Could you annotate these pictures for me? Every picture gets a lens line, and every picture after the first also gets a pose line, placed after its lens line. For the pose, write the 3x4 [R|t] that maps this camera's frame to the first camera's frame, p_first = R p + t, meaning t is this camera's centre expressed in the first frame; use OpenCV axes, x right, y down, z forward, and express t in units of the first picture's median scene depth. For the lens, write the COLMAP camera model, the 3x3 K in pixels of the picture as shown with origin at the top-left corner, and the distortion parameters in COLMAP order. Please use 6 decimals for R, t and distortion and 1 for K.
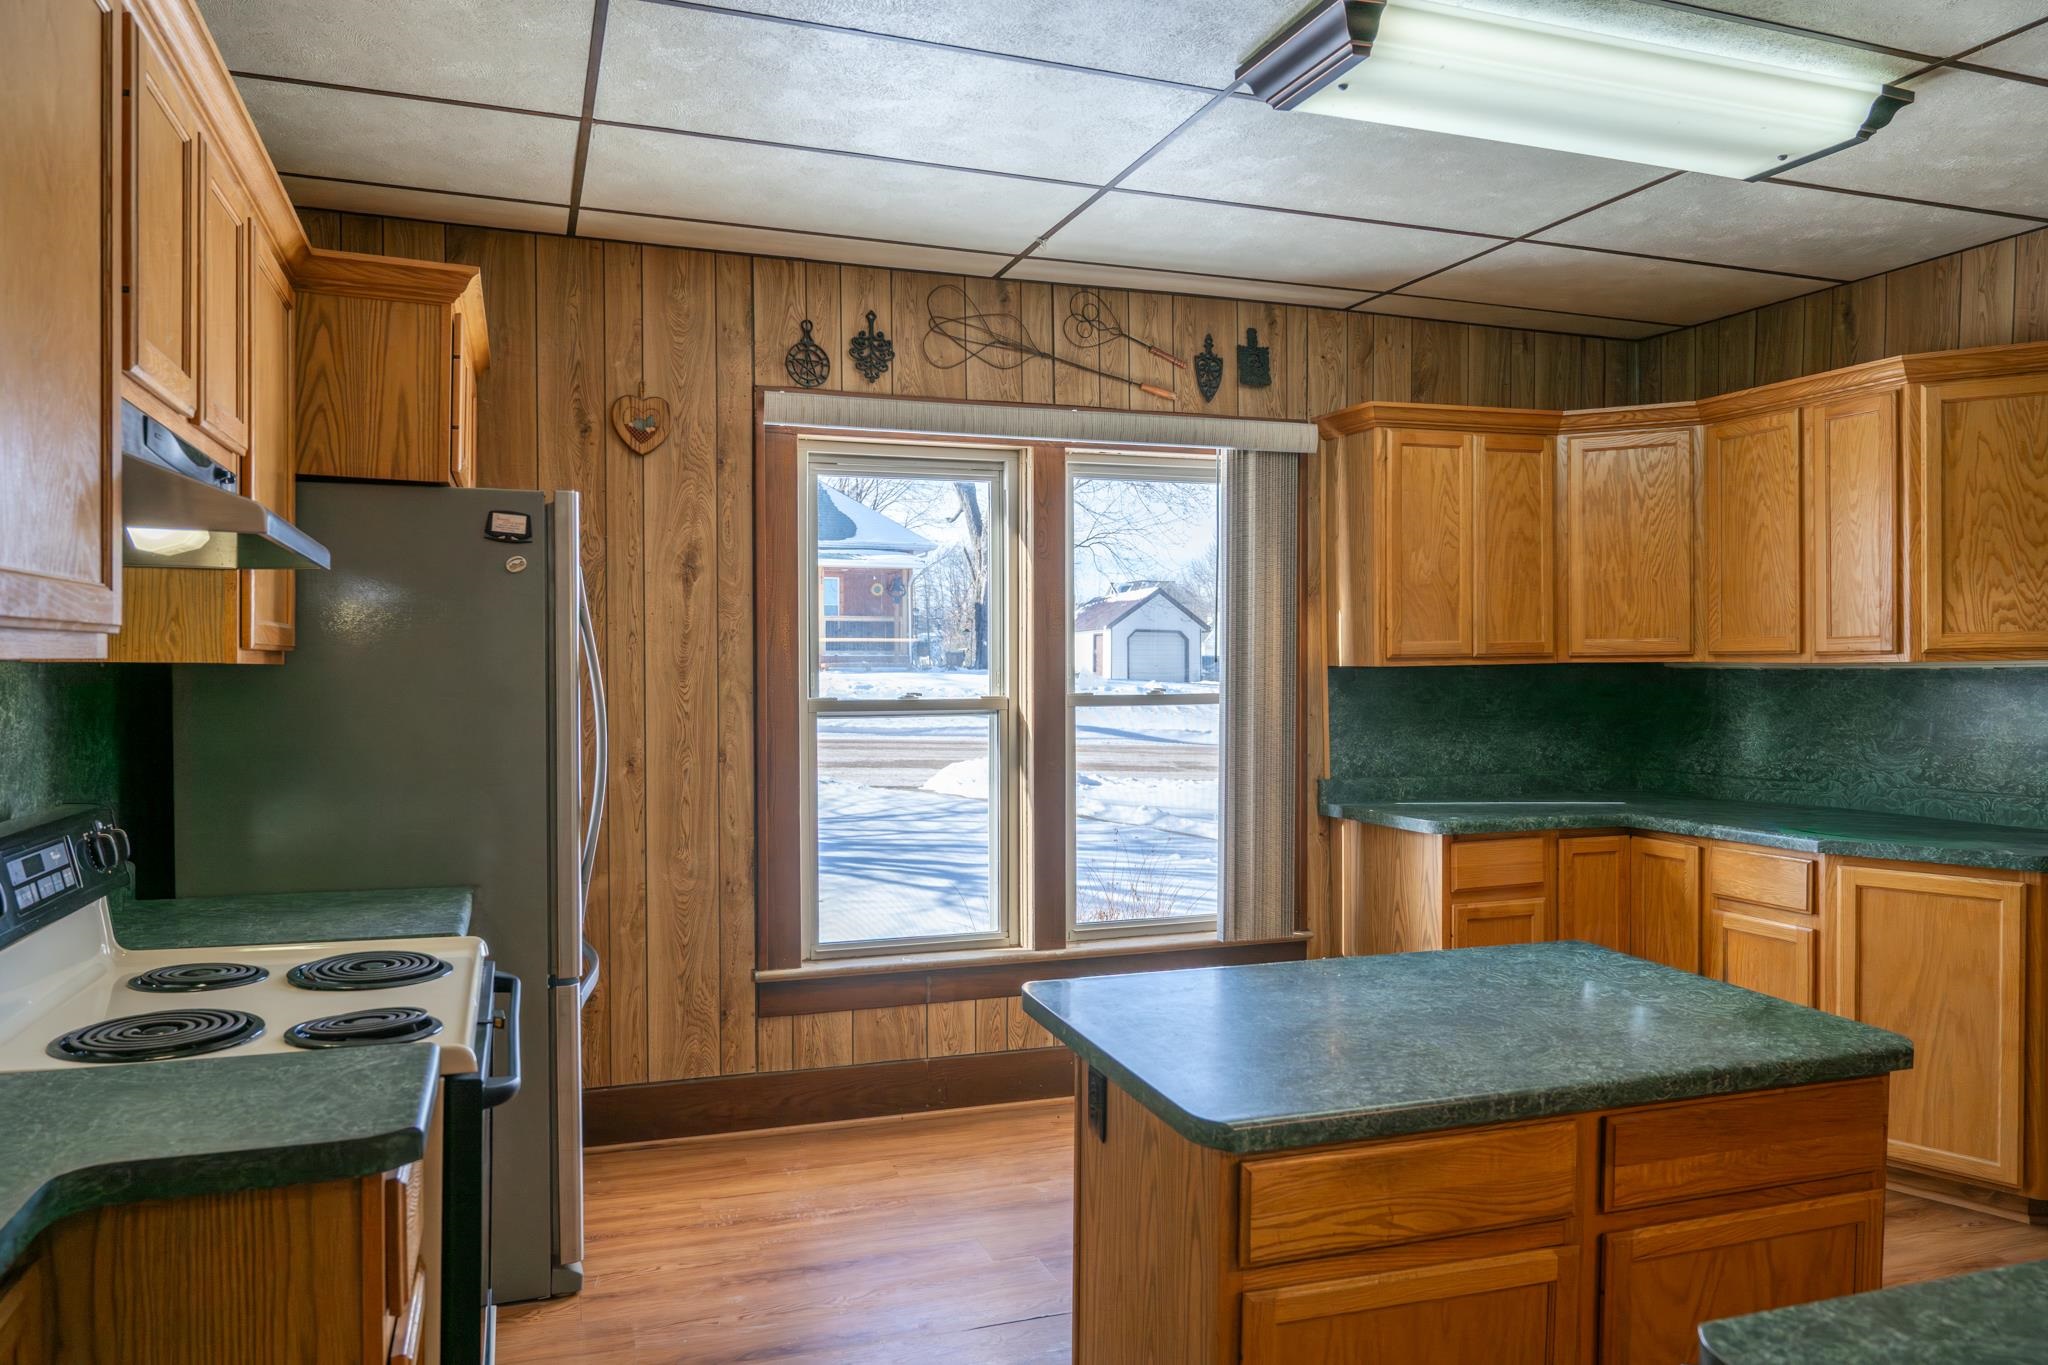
lens RADIAL K [[1362.6, 0, 1006.0], [0, 1362.6, 672.2], [0, 0, 1]] dist [-0.008818, 0.003884]
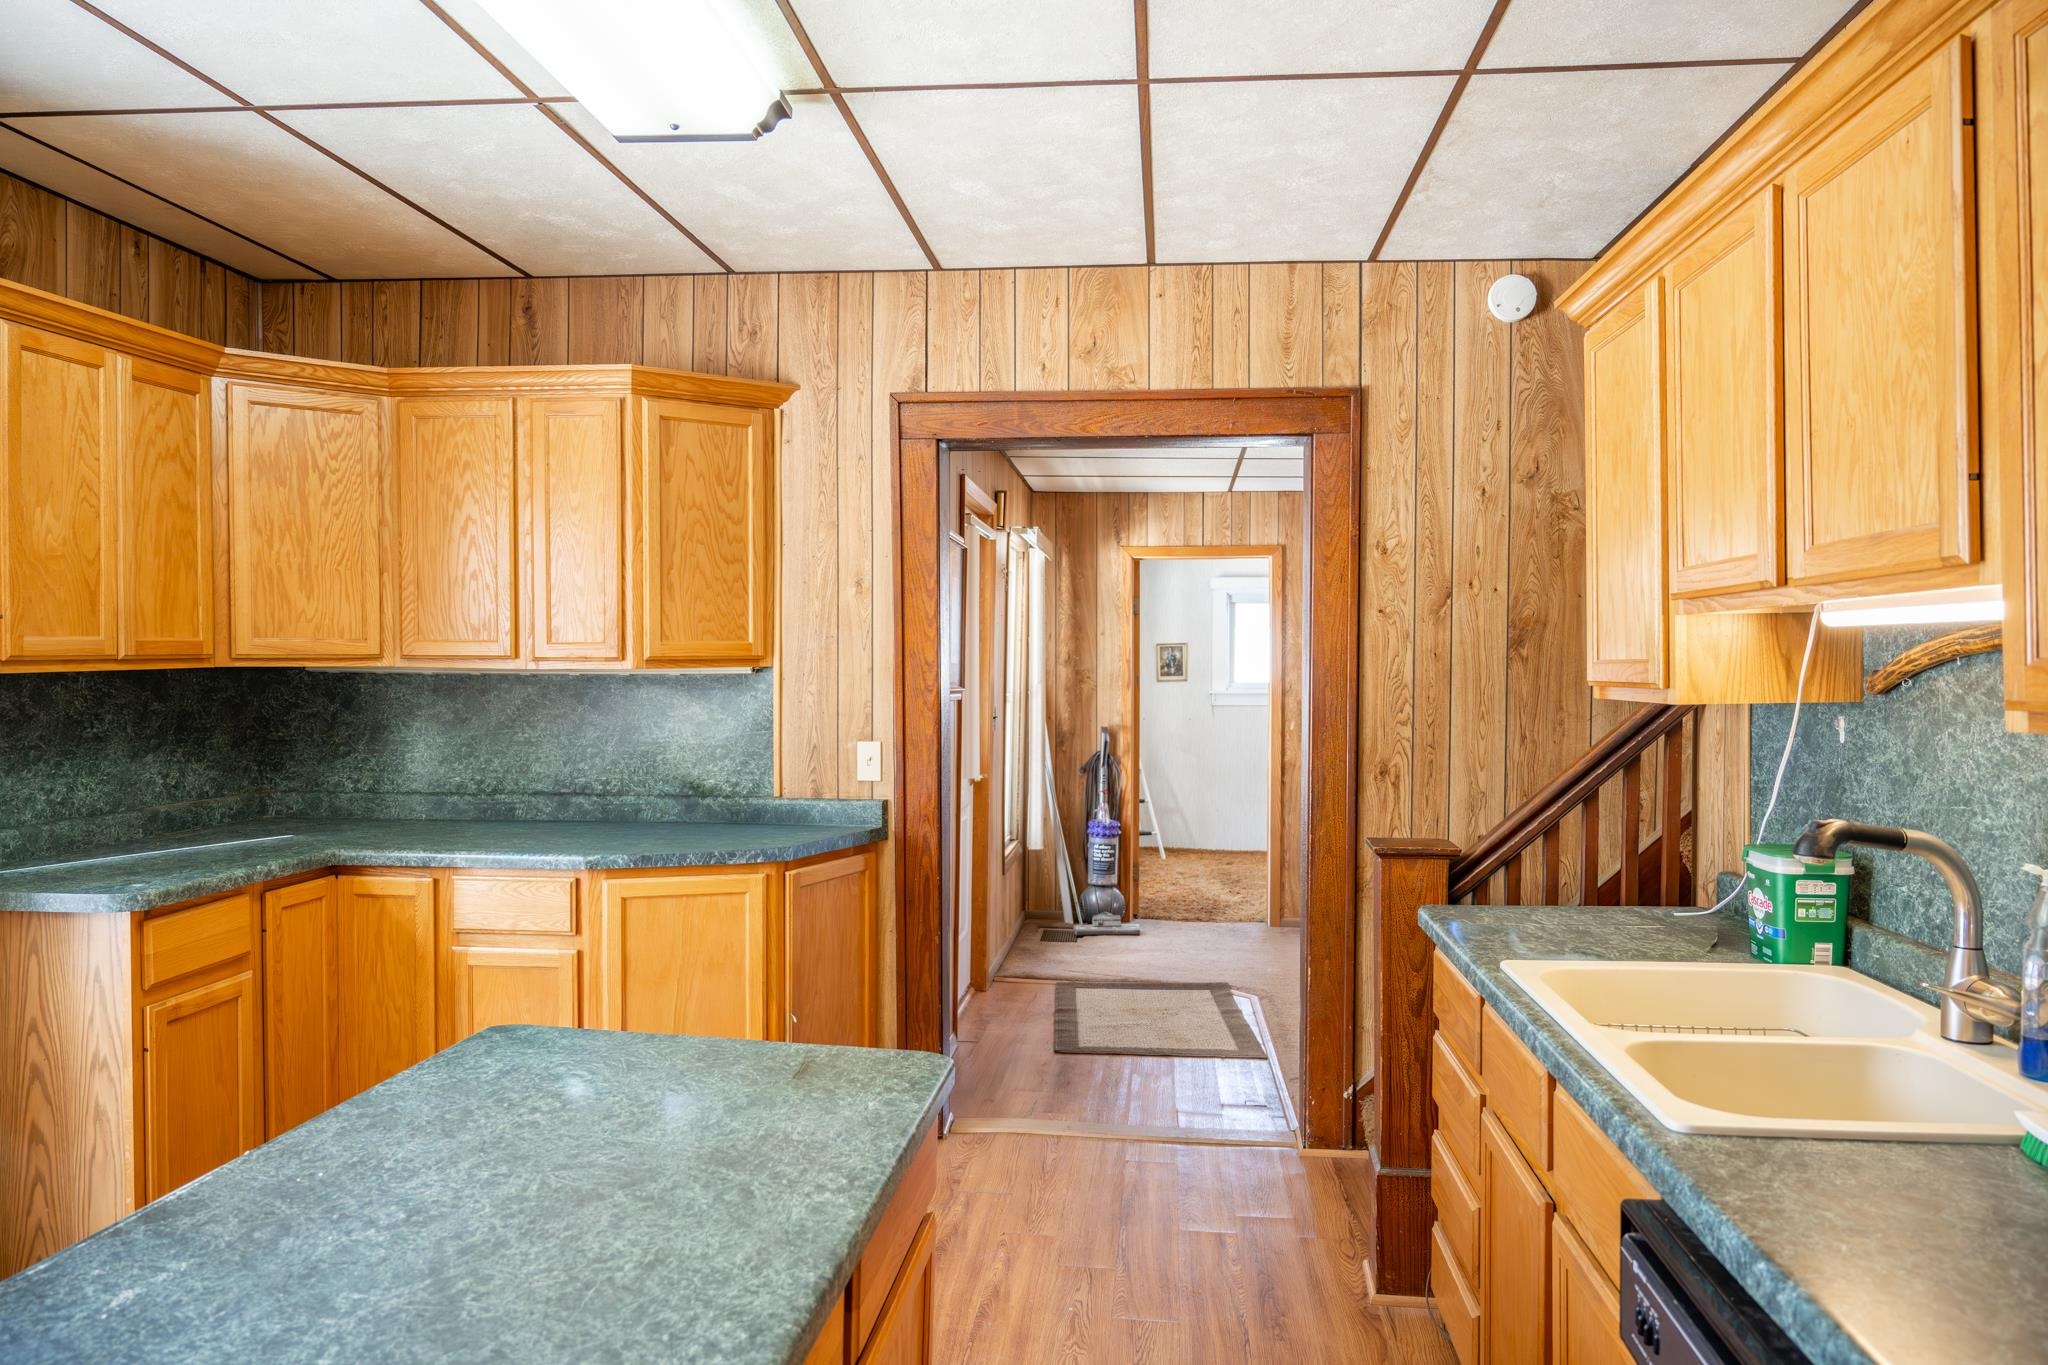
lens RADIAL K [[1362.6, 0, 1012.0], [0, 1362.6, 680.3], [0, 0, 1]] dist [-0.008818, 0.003884]
pose [[0.431593, -0.008989, 0.902024, -0.115812], [-0.001956, 0.999939, 0.010900, -0.009596], [-0.902066, -0.006468, 0.431549, 0.273692]]
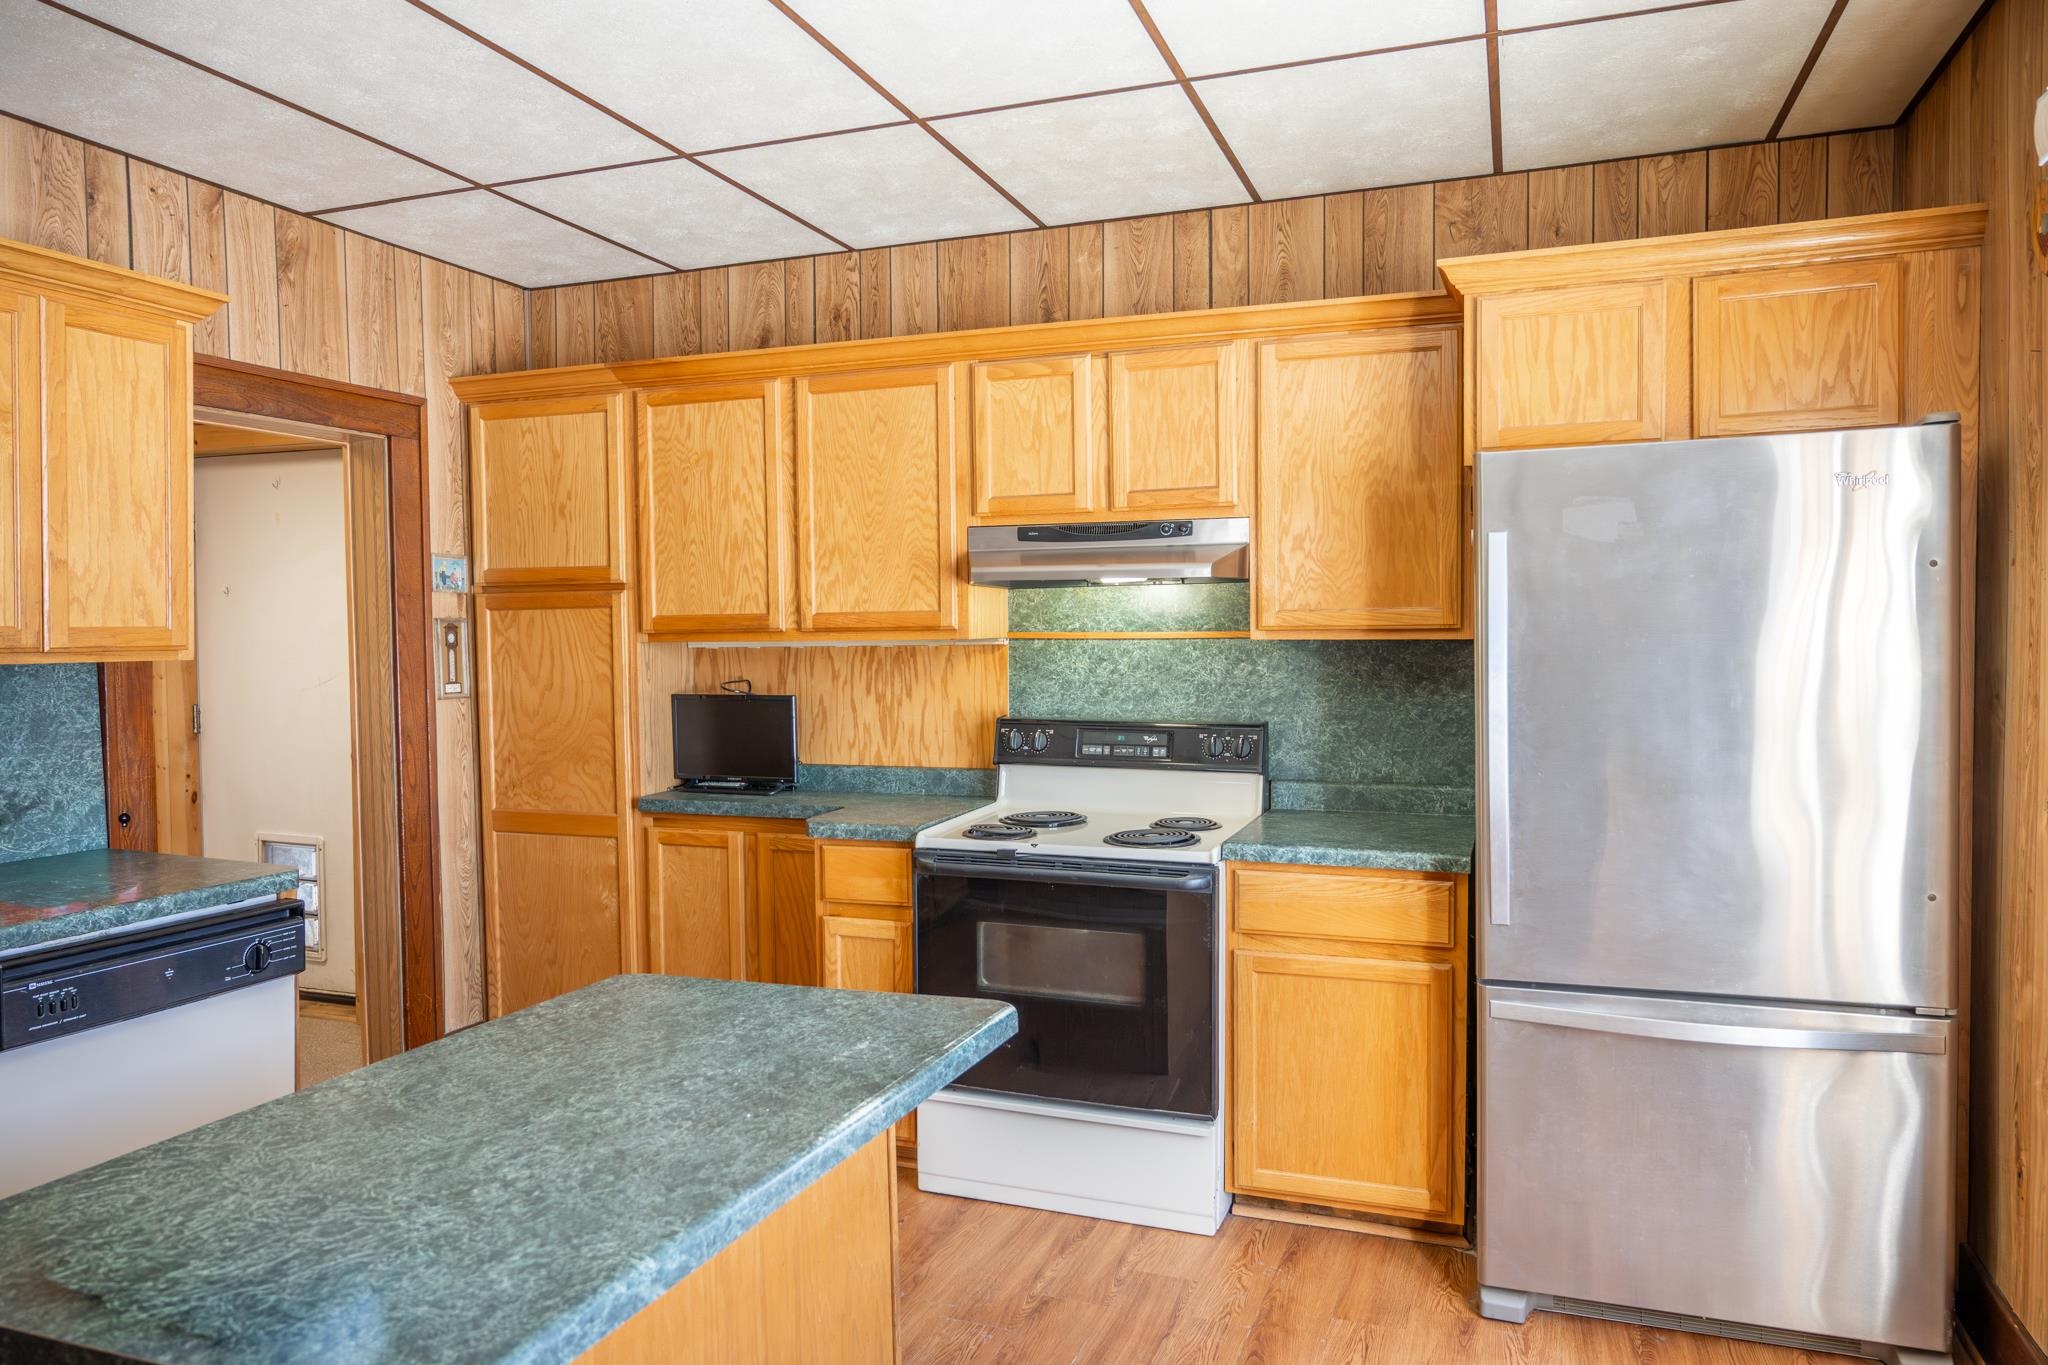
lens RADIAL K [[1362.6, 0, 1019.9], [0, 1362.6, 685.8], [0, 0, 1]] dist [-0.008818, 0.003884]
pose [[-0.644515, 0.034163, -0.763828, 0.407484], [0.005839, 0.999192, 0.039763, -0.007978], [0.764569, 0.021168, -0.644194, 0.946905]]
